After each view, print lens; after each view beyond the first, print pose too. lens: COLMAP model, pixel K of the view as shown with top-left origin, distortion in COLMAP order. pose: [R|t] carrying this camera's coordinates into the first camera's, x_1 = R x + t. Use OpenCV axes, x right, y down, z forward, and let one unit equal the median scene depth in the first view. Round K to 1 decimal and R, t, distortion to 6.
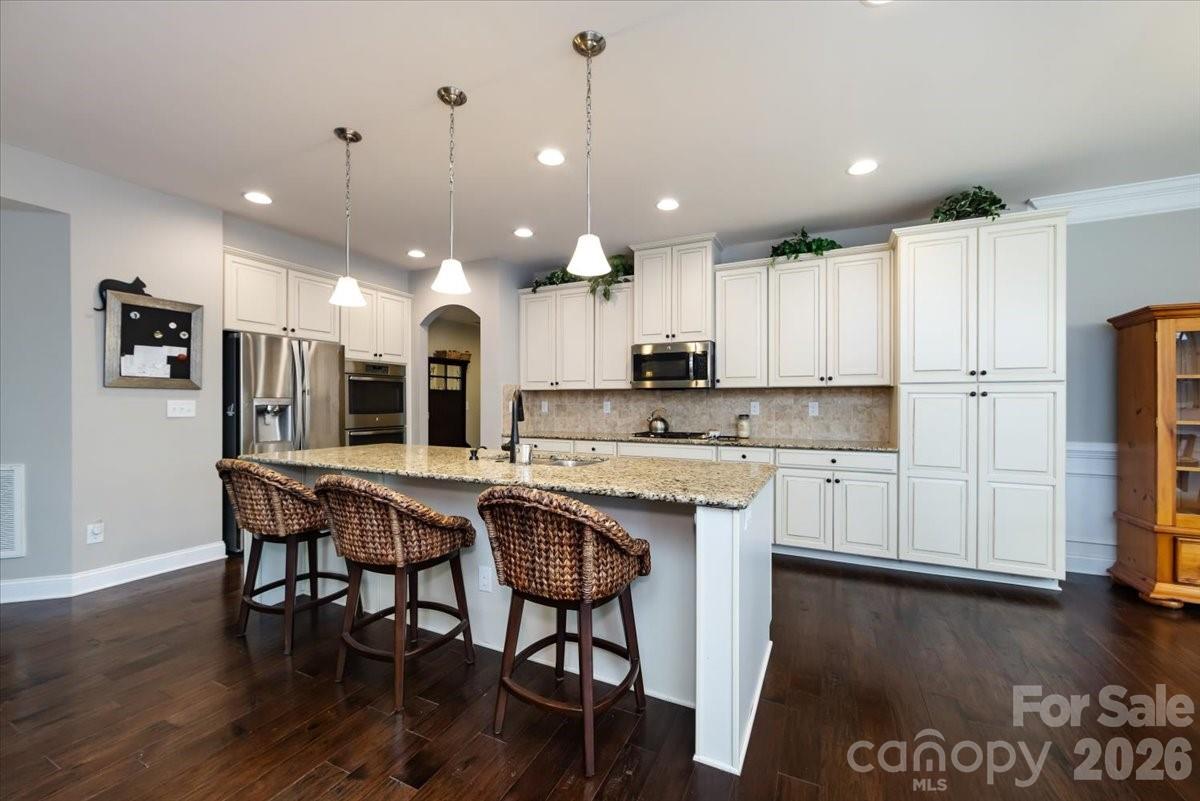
lens RADIAL K [[470.3, 0, 597.5], [0, 470.3, 403.0], [0, 0, 1]] dist [-0.001801, 0.000180]
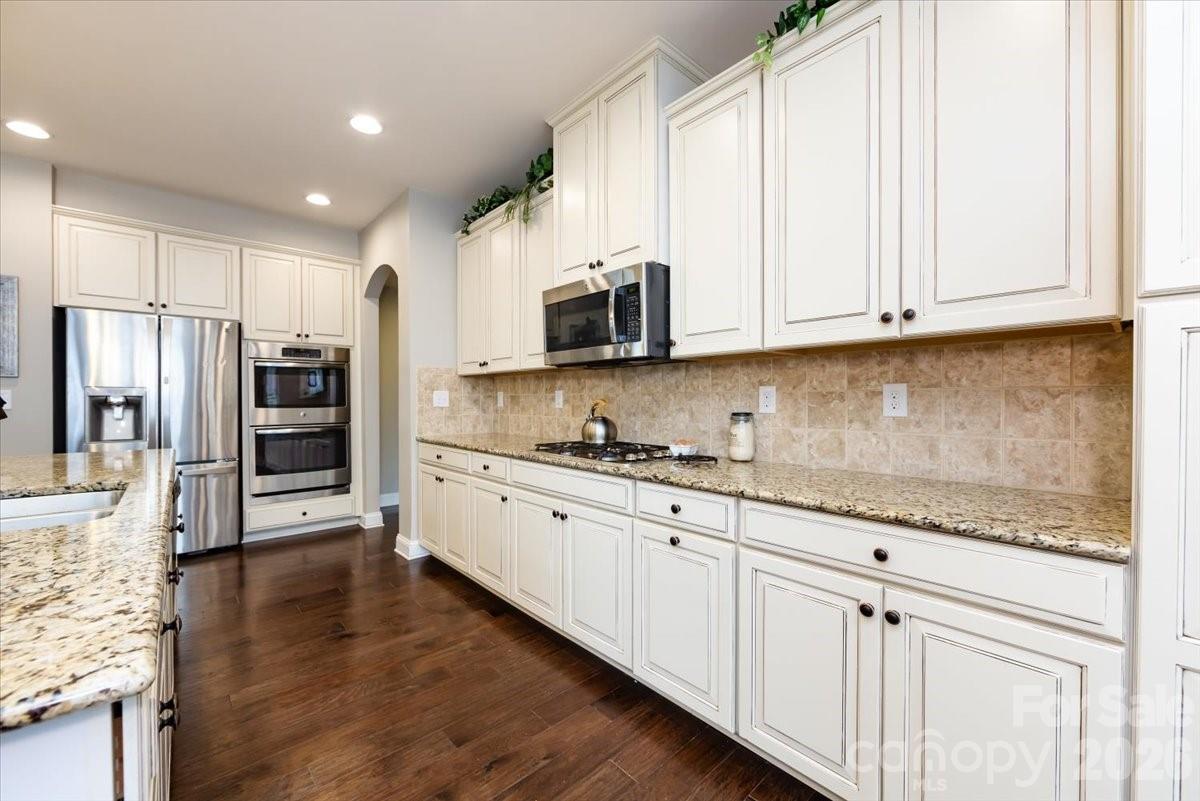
lens RADIAL K [[470.3, 0, 597.5], [0, 470.3, 403.0], [0, 0, 1]] dist [-0.001801, 0.000180]
pose [[0.925407, 0.001055, -0.378974, 0.371710], [0.001909, 0.999970, 0.007447, 0.011461], [0.378971, -0.007615, 0.925377, 0.519532]]
